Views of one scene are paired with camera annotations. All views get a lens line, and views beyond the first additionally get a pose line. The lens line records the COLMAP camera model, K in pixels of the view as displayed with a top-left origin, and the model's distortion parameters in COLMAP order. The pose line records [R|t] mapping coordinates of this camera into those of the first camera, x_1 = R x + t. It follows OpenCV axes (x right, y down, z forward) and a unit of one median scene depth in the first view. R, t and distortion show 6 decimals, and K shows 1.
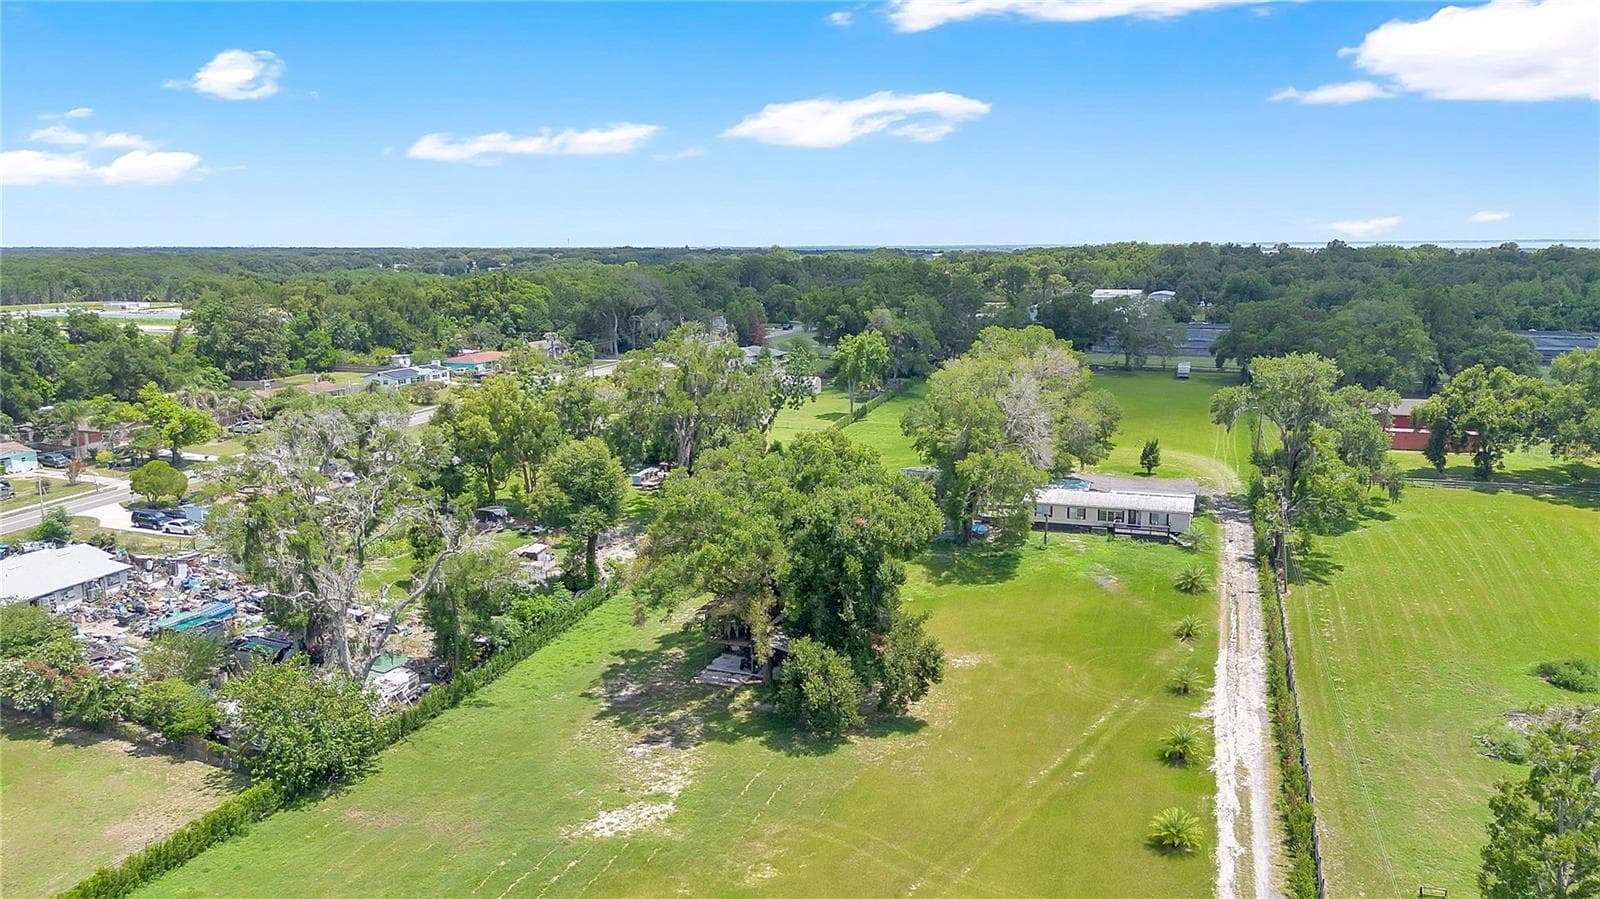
lens RADIAL K [[1130.7, 0, 800.0], [0, 1130.7, 449.5], [0, 0, 1]] dist [0.077728, -0.085818]
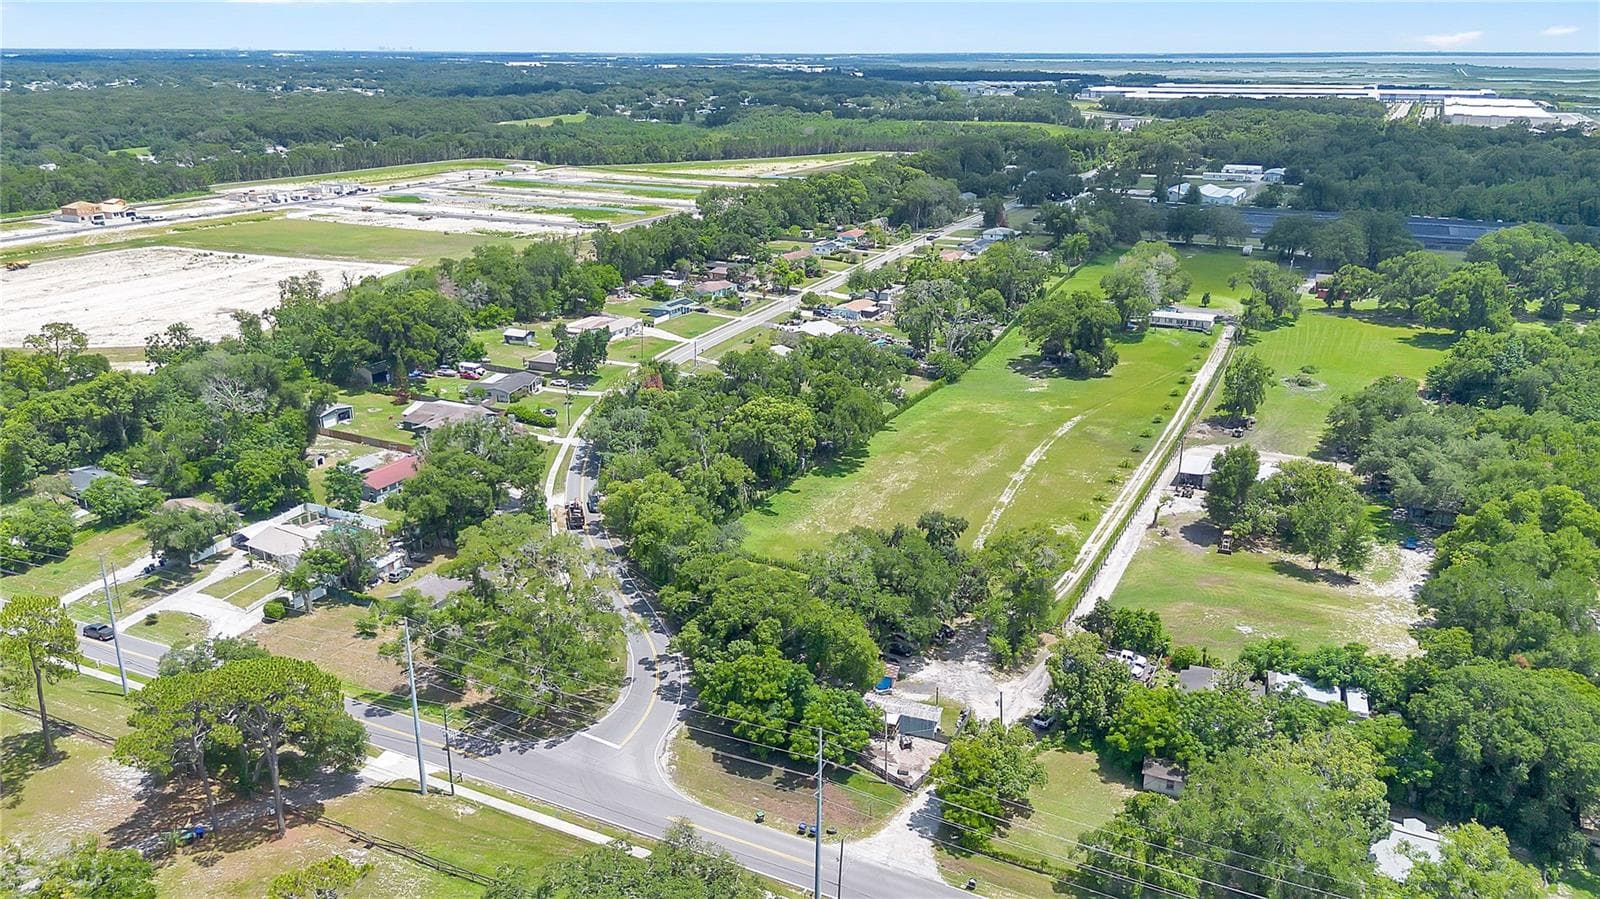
lens RADIAL K [[1162.4, 0, 800.0], [0, 1162.4, 449.5], [0, 0, 1]] dist [0.077480, -0.084801]
pose [[0.993908, 0.043565, -0.101236, -0.366982], [-0.027833, 0.988002, 0.151914, -0.043740], [0.106639, -0.148171, 0.983195, -2.086375]]
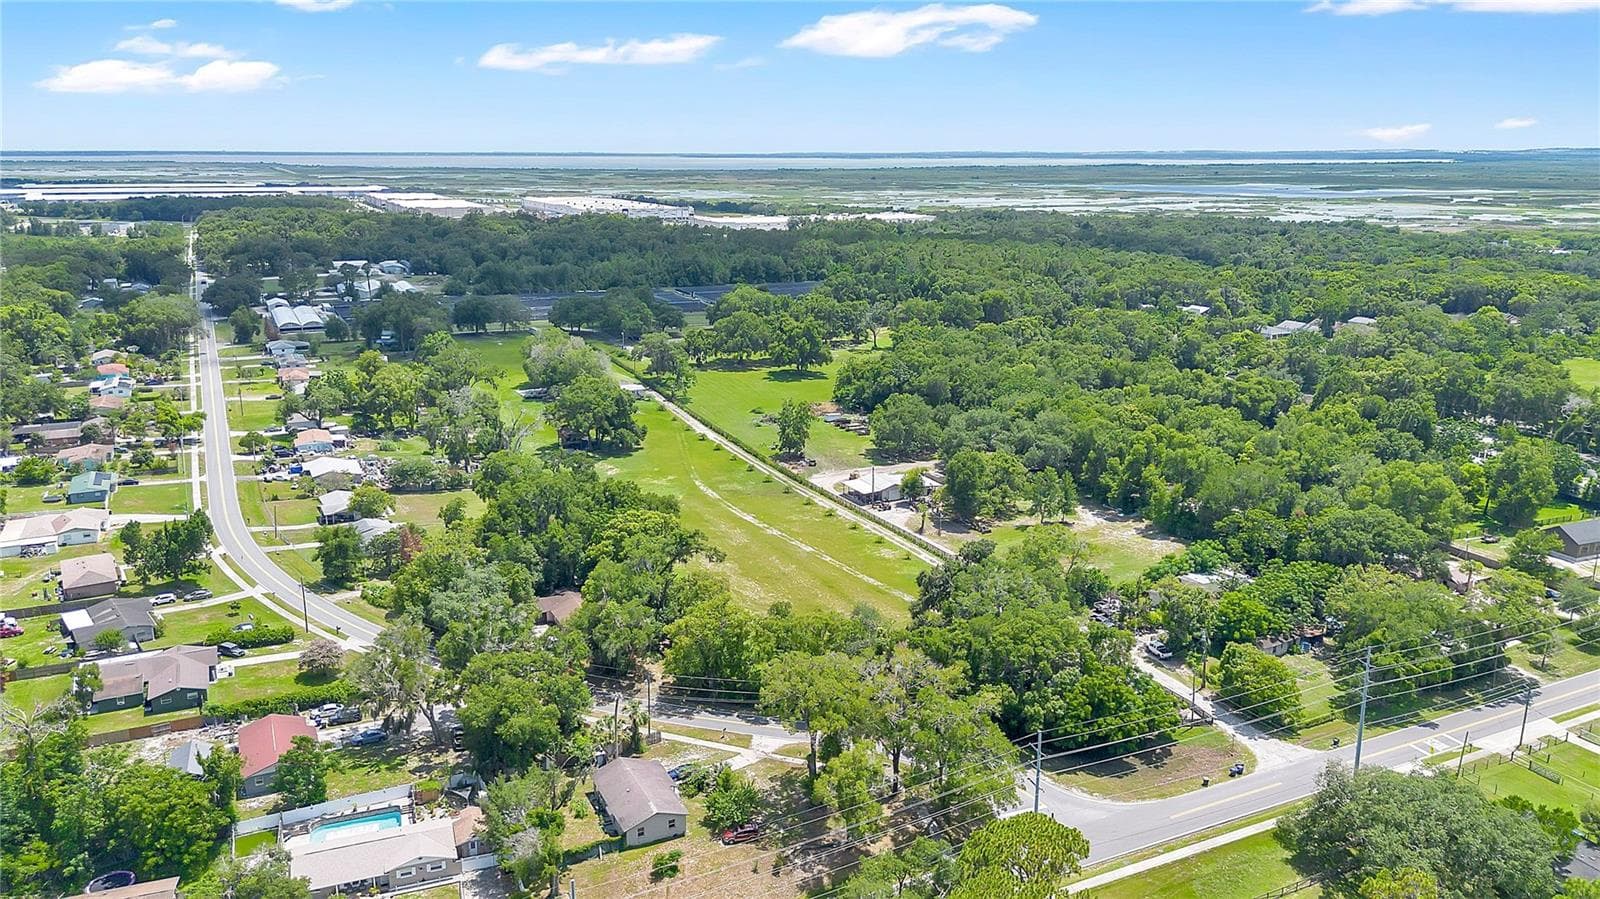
lens RADIAL K [[1172.8, 0, 800.0], [0, 1172.8, 449.5], [0, 0, 1]] dist [0.079855, -0.090465]
pose [[0.687506, -0.171906, 0.705538, -1.779404], [0.123311, 0.985103, 0.119863, -0.121873], [-0.715633, 0.004594, 0.698462, -1.636972]]
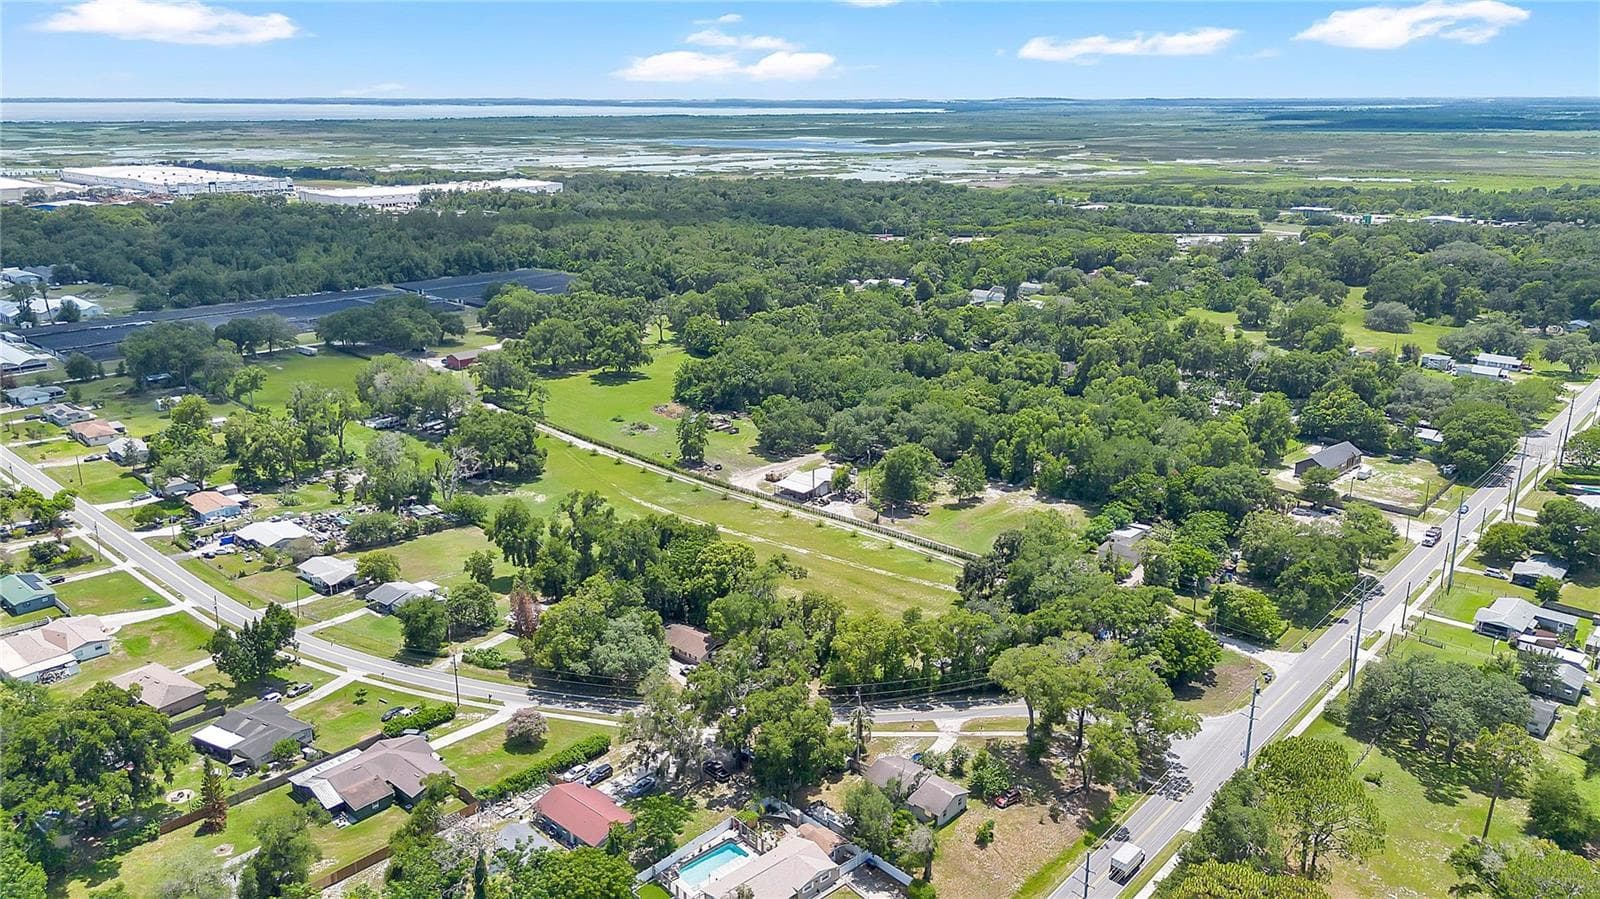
lens RADIAL K [[1151.6, 0, 800.0], [0, 1151.6, 449.5], [0, 0, 1]] dist [0.078808, -0.091677]
pose [[0.369234, -0.265372, 0.890643, -2.403420], [0.163006, 0.962000, 0.219056, -0.430113], [-0.914929, 0.064297, 0.398460, -1.089519]]
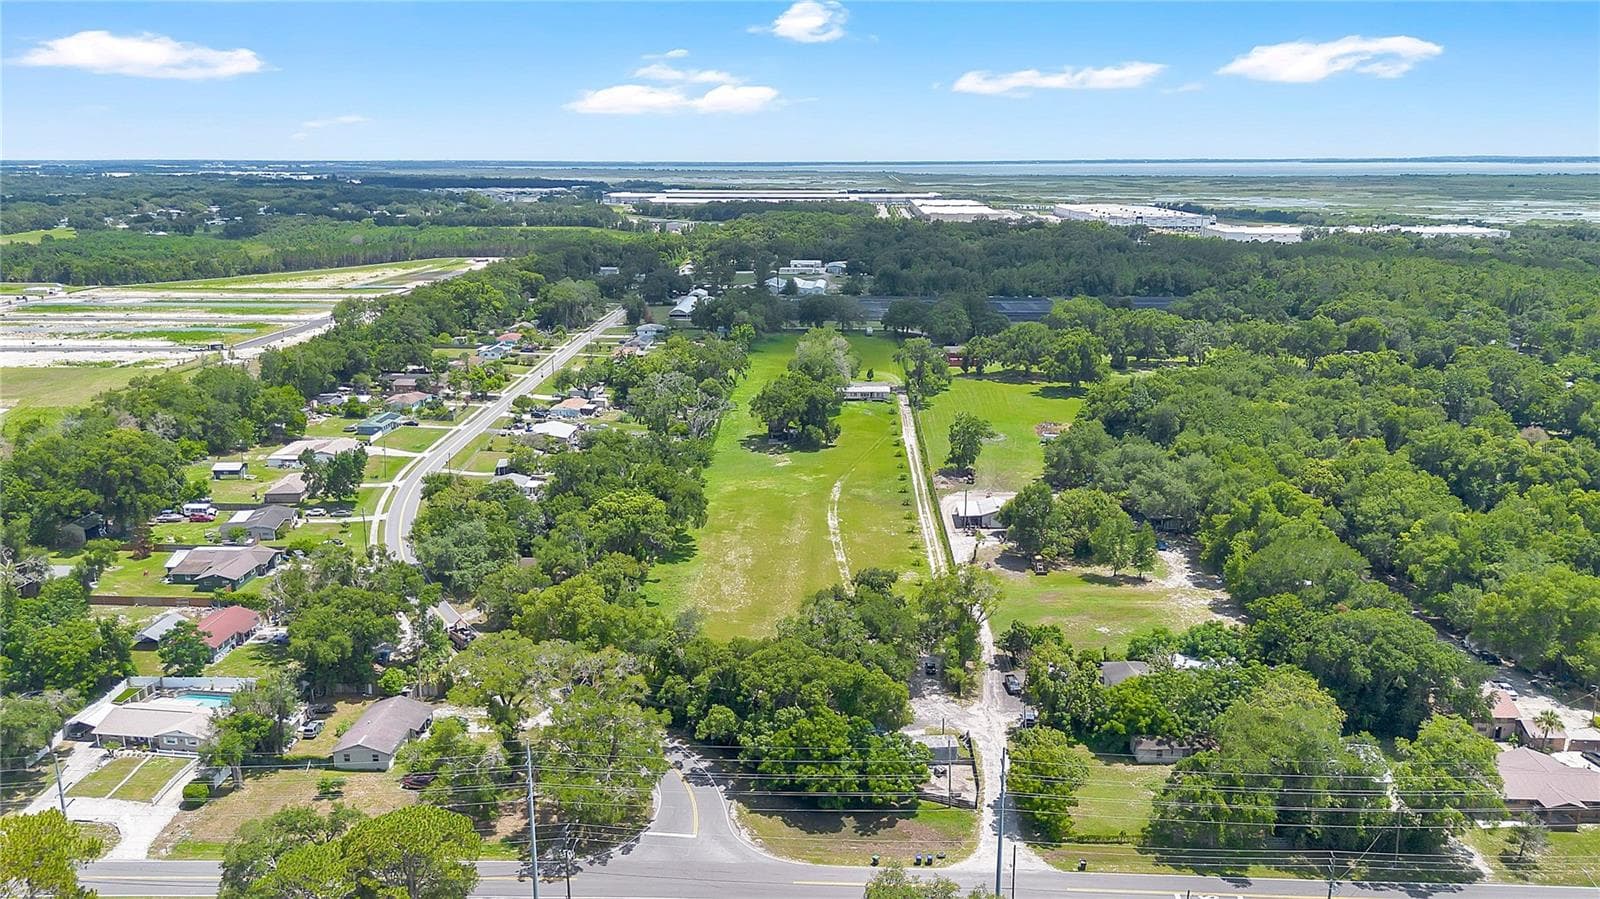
lens RADIAL K [[1151.6, 0, 800.0], [0, 1151.6, 449.5], [0, 0, 1]] dist [0.078808, -0.091677]
pose [[0.951836, -0.070084, 0.298489, -0.929884], [0.049780, 0.995933, 0.075100, -0.039266], [-0.302538, -0.056624, 0.951454, -2.132687]]
